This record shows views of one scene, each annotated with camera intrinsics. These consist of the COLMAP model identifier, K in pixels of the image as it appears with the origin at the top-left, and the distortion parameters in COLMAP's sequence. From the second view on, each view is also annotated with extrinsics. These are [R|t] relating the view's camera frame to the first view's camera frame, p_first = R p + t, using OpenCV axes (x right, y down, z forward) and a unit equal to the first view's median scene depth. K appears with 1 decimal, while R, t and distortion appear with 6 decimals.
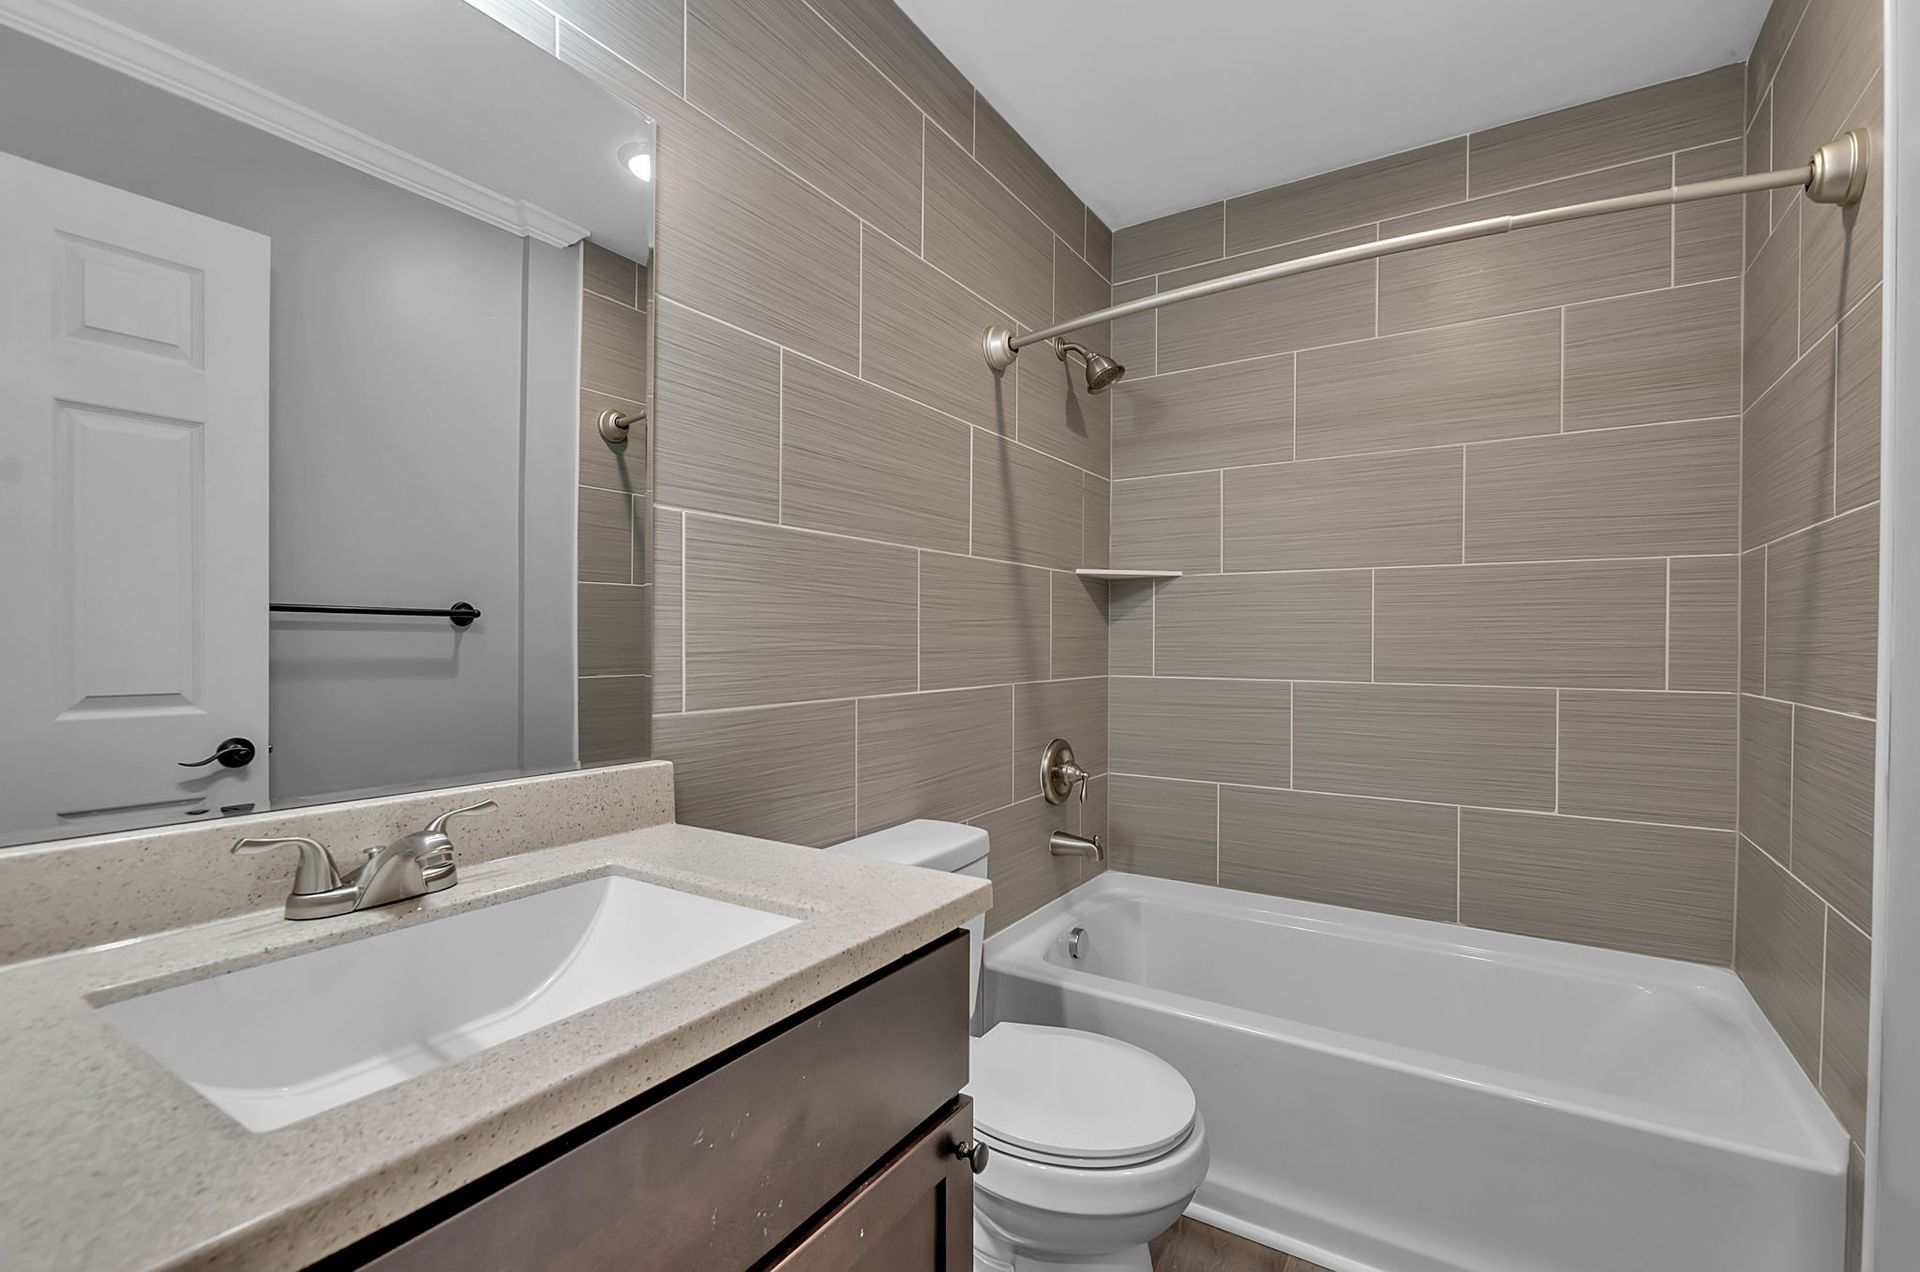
lens RADIAL K [[834.8, 0, 963.6], [0, 834.8, 643.8], [0, 0, 1]] dist [0.000004, -0.002216]
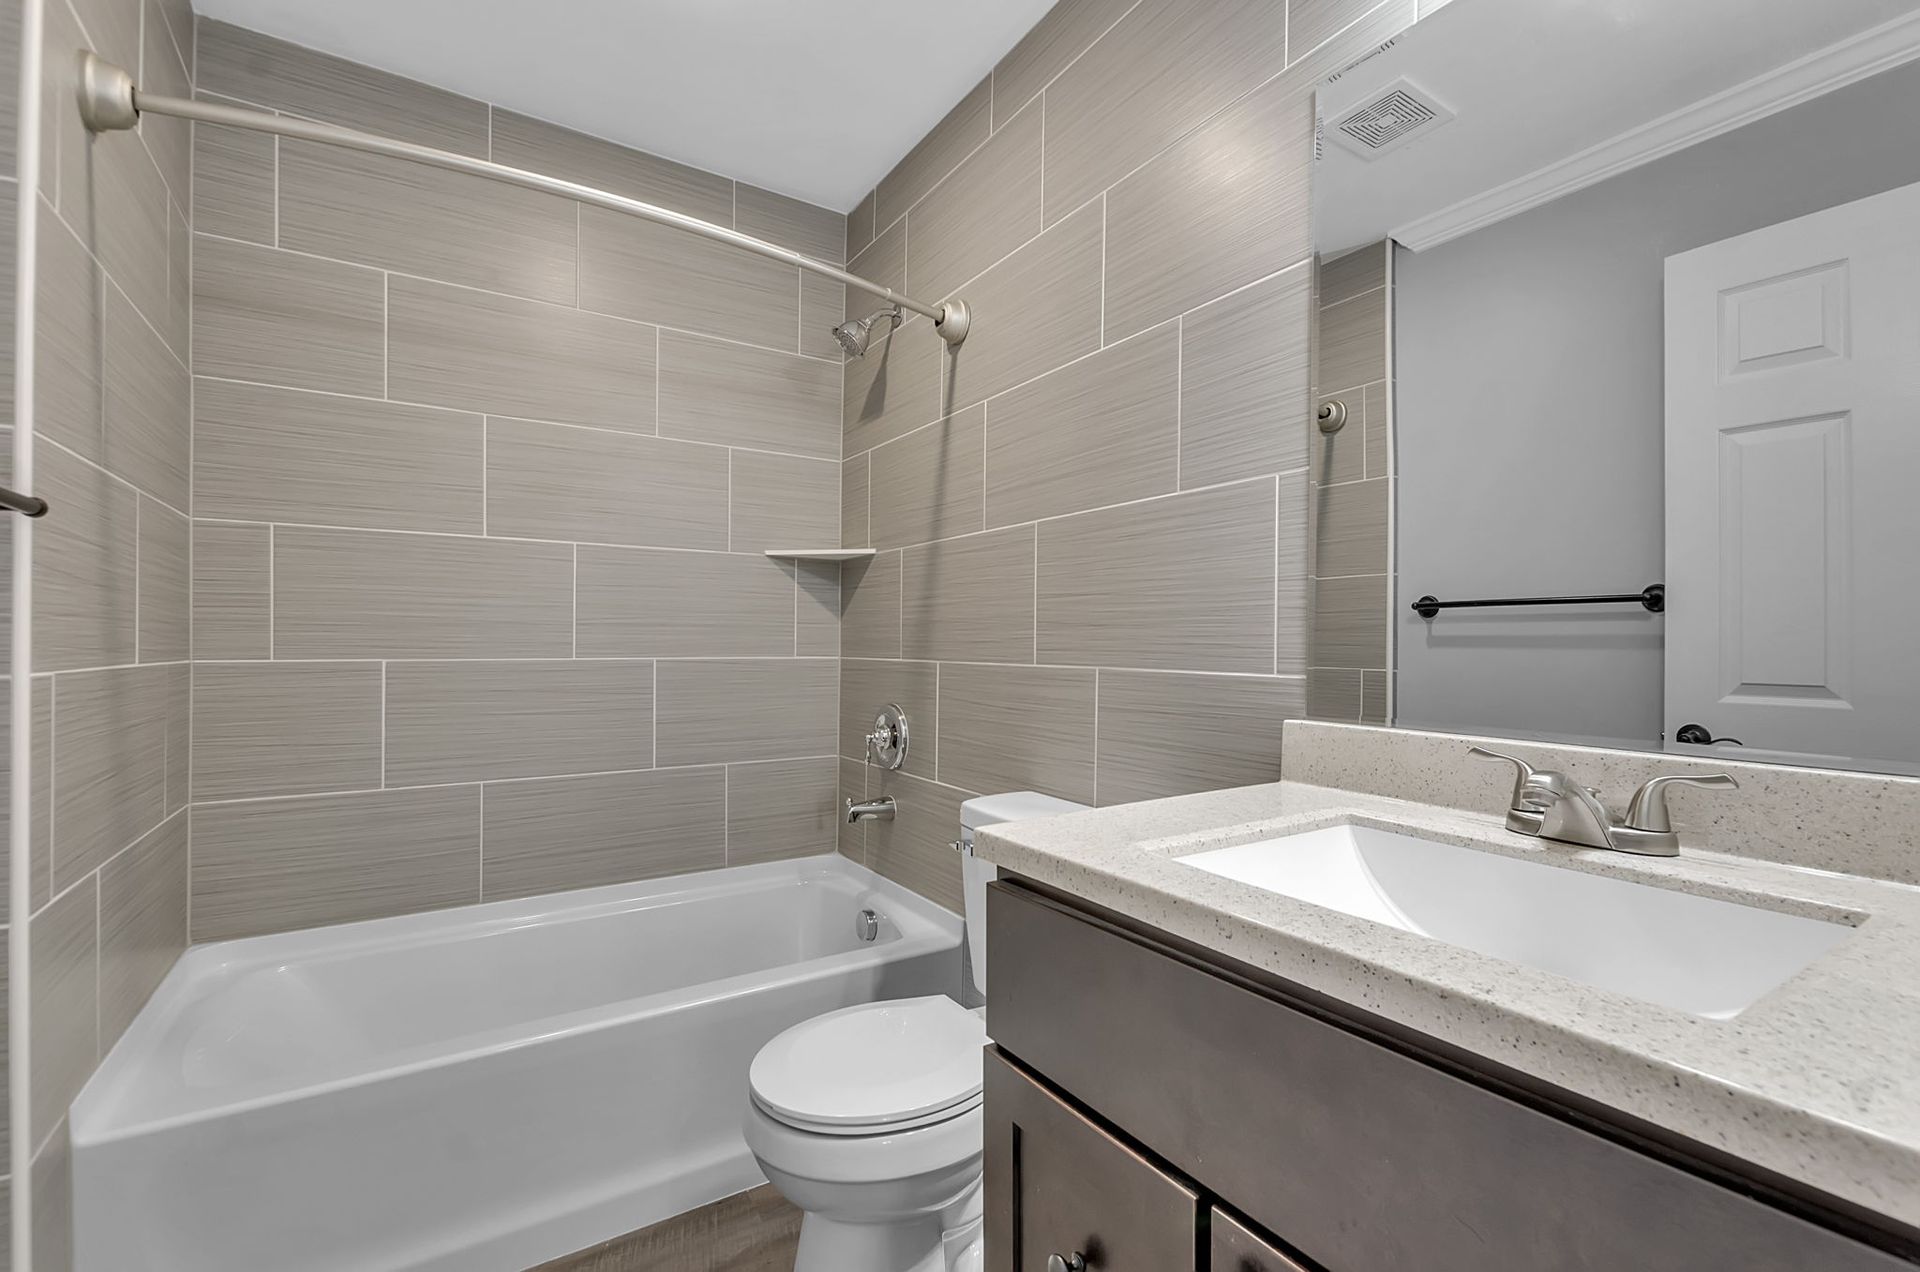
lens RADIAL K [[834.8, 0, 961.1], [0, 834.8, 646.2], [0, 0, 1]] dist [0.000004, -0.002216]
pose [[-0.417424, -0.014329, -0.908599, 0.727941], [-0.009472, 0.999890, -0.011417, 0.046083], [0.908662, 0.003841, -0.417514, 0.654864]]
